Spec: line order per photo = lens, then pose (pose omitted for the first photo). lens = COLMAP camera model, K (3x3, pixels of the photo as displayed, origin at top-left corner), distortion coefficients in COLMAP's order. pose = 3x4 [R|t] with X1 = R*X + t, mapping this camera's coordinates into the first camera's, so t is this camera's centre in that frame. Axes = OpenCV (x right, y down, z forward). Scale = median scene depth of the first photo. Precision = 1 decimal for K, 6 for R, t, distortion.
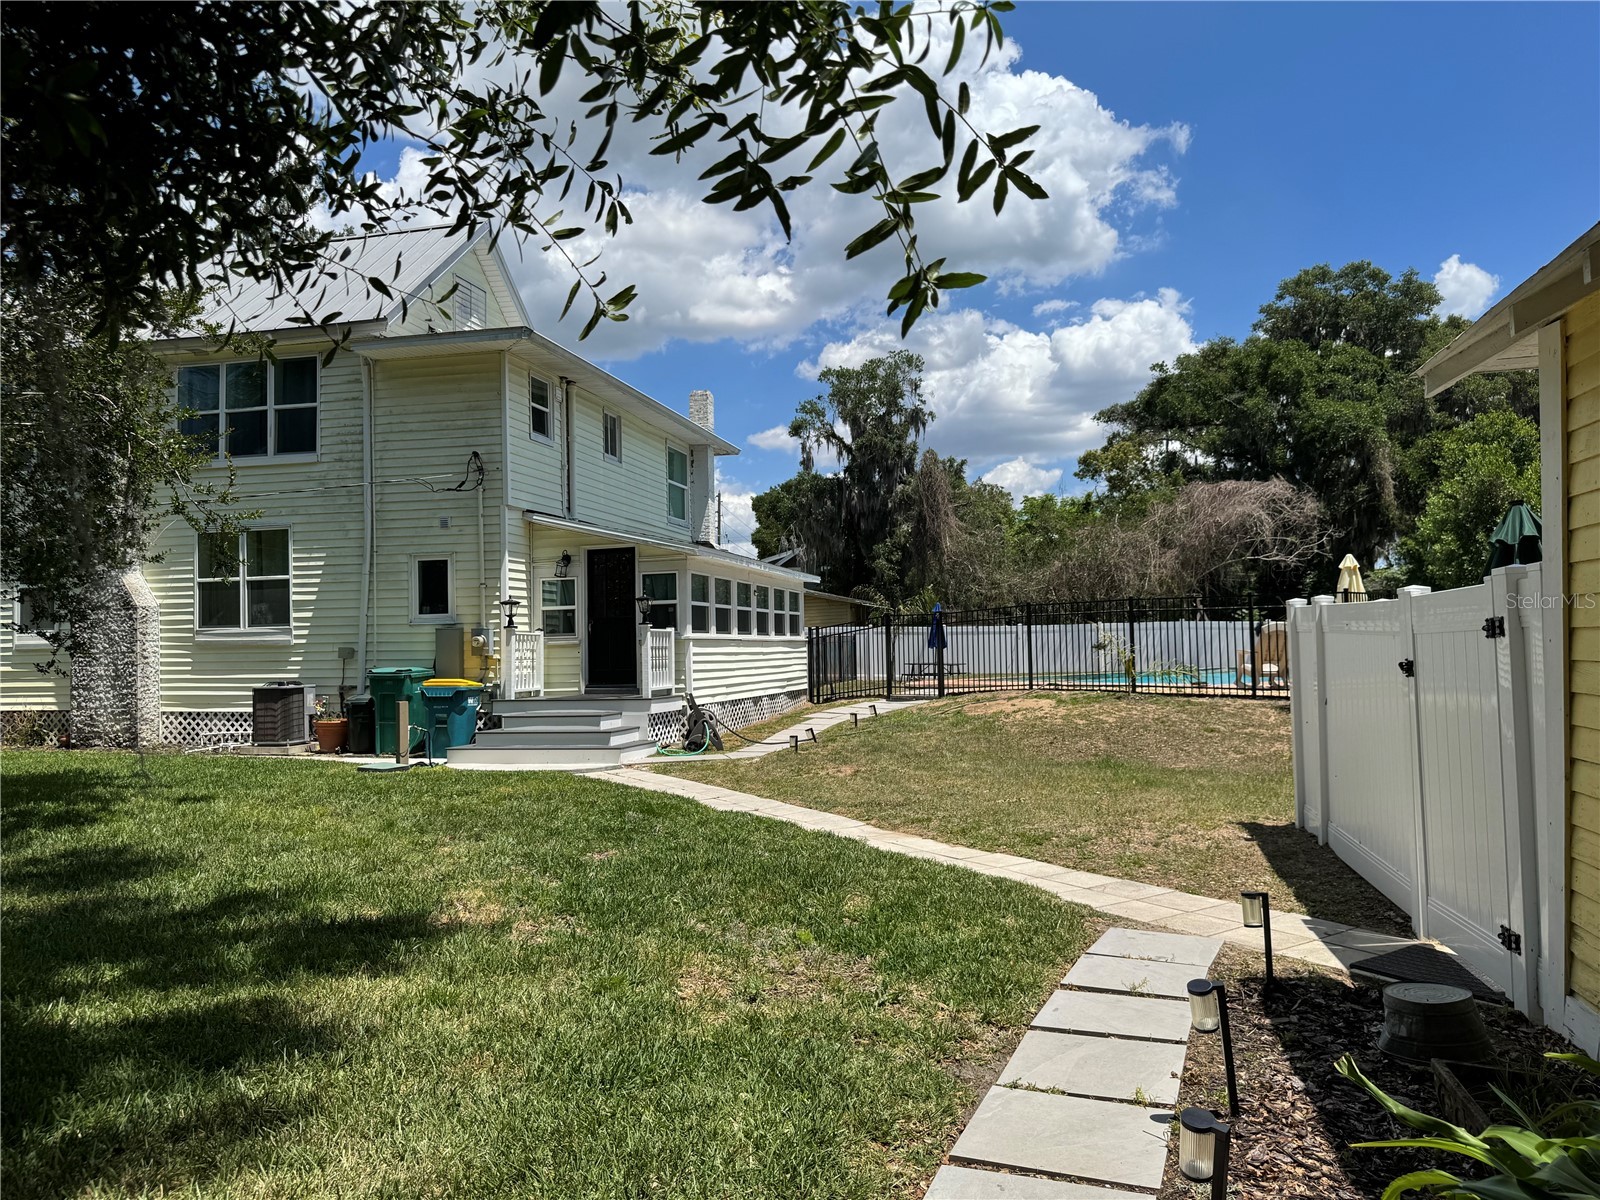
lens RADIAL K [[1107.6, 0, 800.0], [0, 1107.6, 600.0], [0, 0, 1]] dist [0.062494, -0.108775]
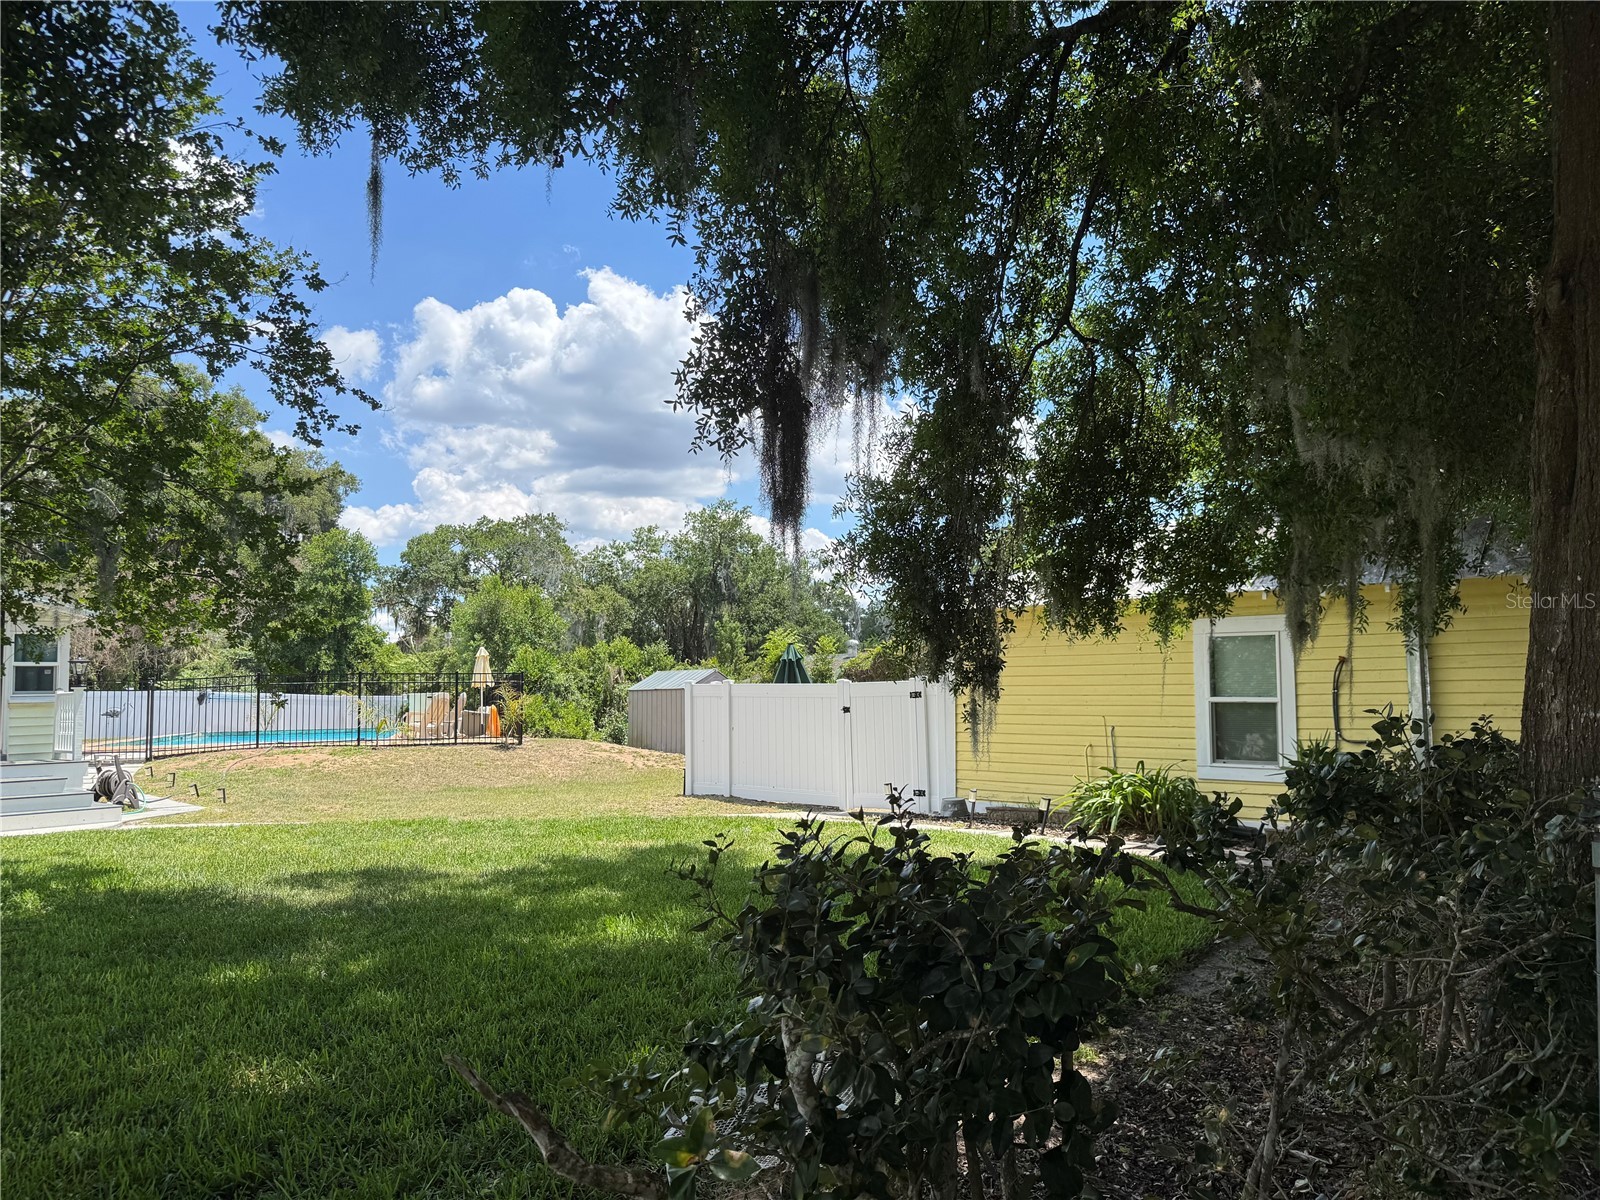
lens RADIAL K [[1107.6, 0, 800.0], [0, 1107.6, 600.0], [0, 0, 1]] dist [0.062494, -0.108775]
pose [[0.420256, 0.087314, 0.903195, -0.474465], [-0.029342, 0.996147, -0.082647, 0.004382], [-0.906931, 0.008231, 0.421199, -0.014809]]
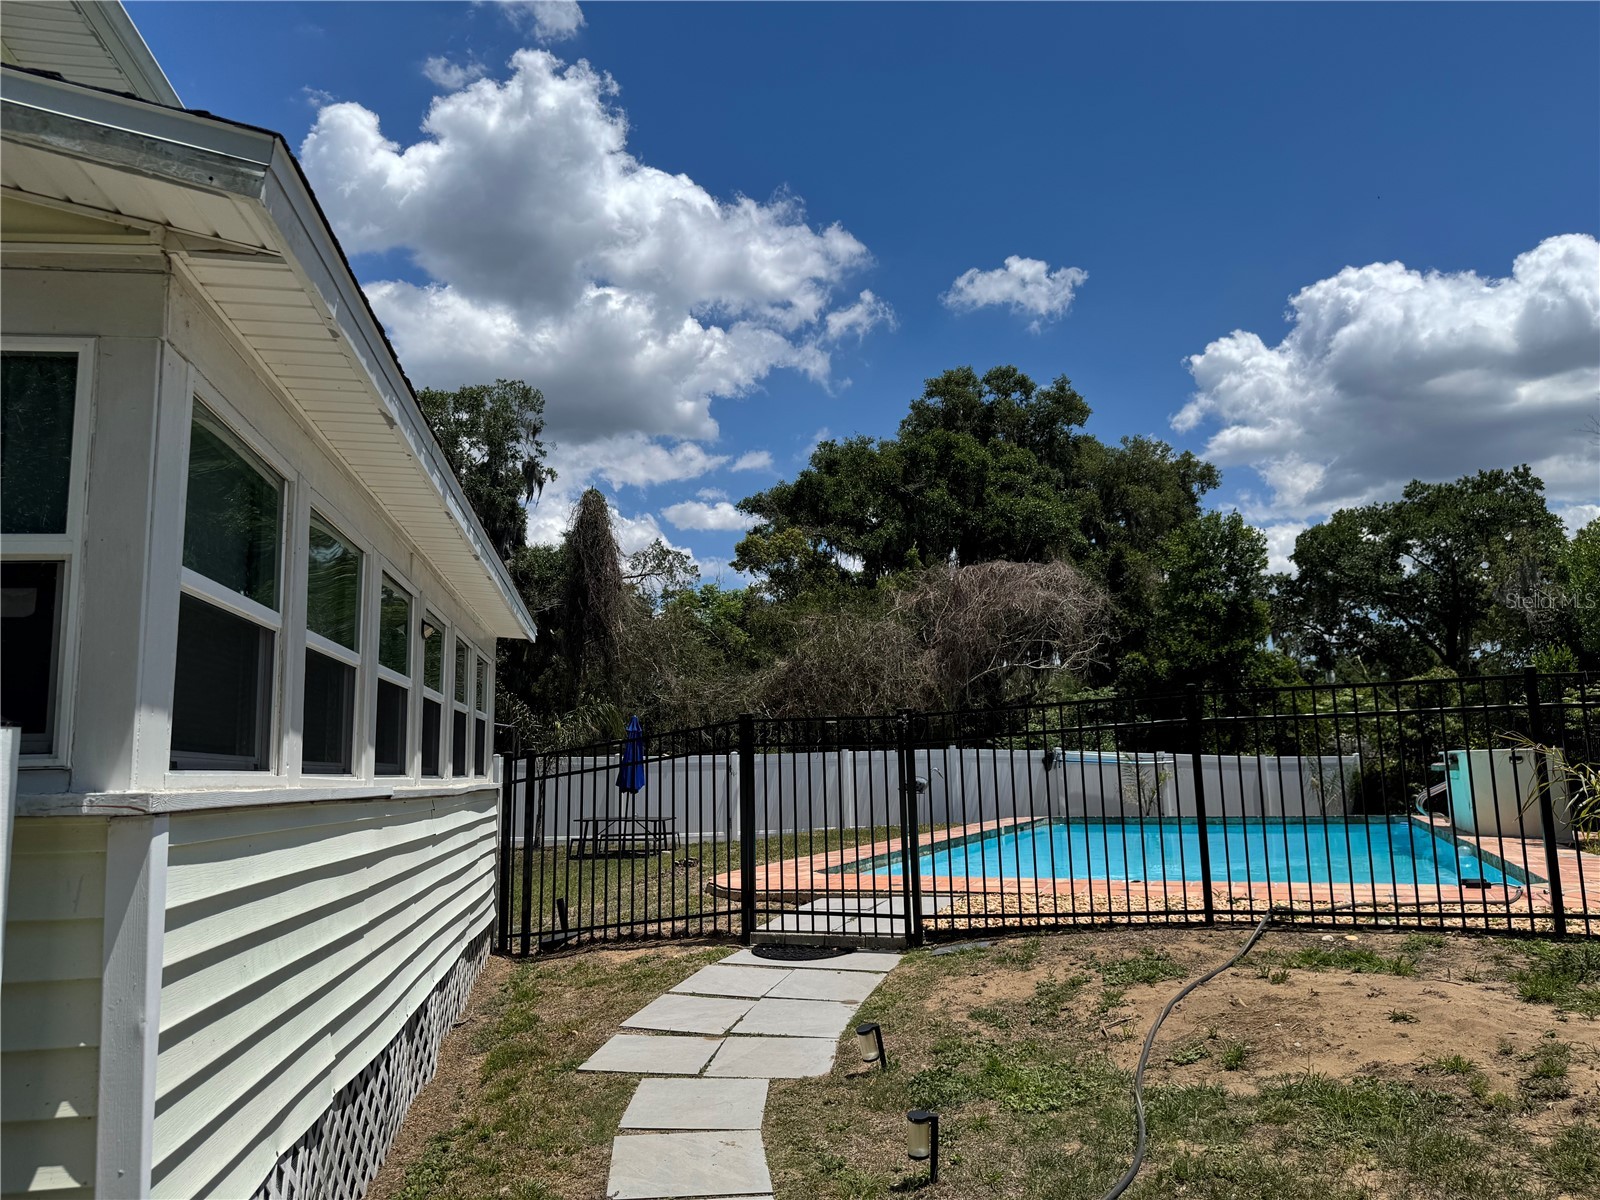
lens RADIAL K [[1107.6, 0, 800.0], [0, 1107.6, 600.0], [0, 0, 1]] dist [0.062494, -0.108775]
pose [[0.912798, 0.058092, 0.404258, -0.052918], [-0.009197, 0.992505, -0.121858, 0.015953], [-0.408308, 0.107513, 0.906491, 0.533115]]
